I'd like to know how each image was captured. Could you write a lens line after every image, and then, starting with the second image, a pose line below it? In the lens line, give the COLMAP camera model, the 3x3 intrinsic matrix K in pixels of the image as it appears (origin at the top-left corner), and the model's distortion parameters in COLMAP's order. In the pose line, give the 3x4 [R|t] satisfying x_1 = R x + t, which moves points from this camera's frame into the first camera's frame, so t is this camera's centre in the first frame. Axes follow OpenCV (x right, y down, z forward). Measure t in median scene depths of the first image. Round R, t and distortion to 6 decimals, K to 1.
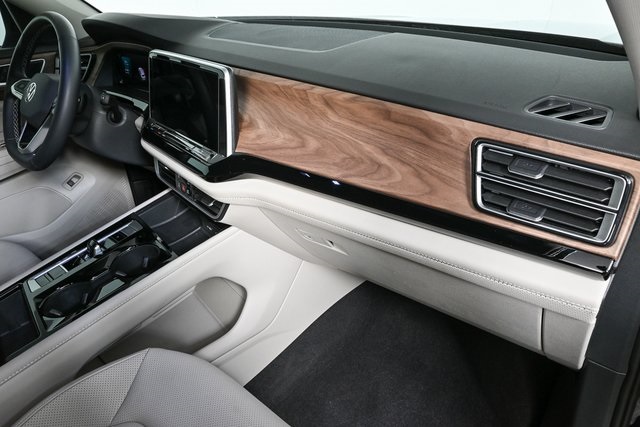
lens RADIAL K [[437.2, 0, 320.0], [0, 437.2, 213.5], [0, 0, 1]] dist [-0.003332, 0.004783]
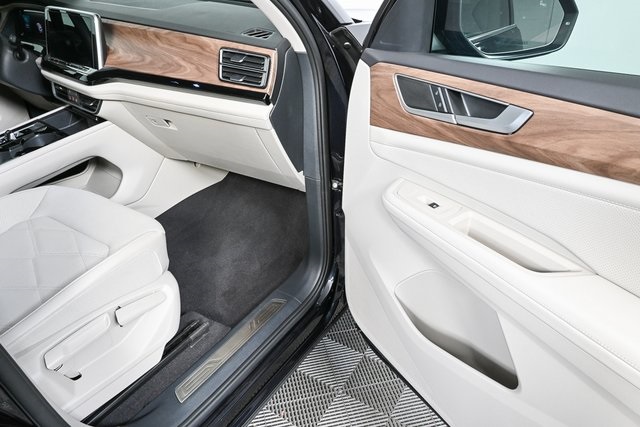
lens RADIAL K [[437.2, 0, 320.0], [0, 437.2, 213.5], [0, 0, 1]] dist [-0.003332, 0.004783]
pose [[0.983637, -0.032598, 0.177186, 0.319224], [0.030760, 0.999441, 0.013109, 0.446037], [-0.177515, -0.007444, 0.984090, -0.831656]]
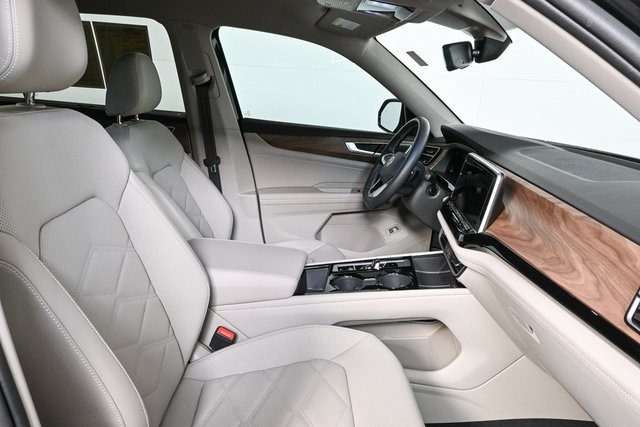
lens RADIAL K [[443.6, 0, 320.0], [0, 443.6, 213.5], [0, 0, 1]] dist [0.002971, 0.003423]
pose [[0.685110, 0.290581, -0.667973, 0.372814], [-0.434334, 0.899111, -0.054346, 0.108817], [0.584790, 0.327356, 0.742199, -0.340847]]
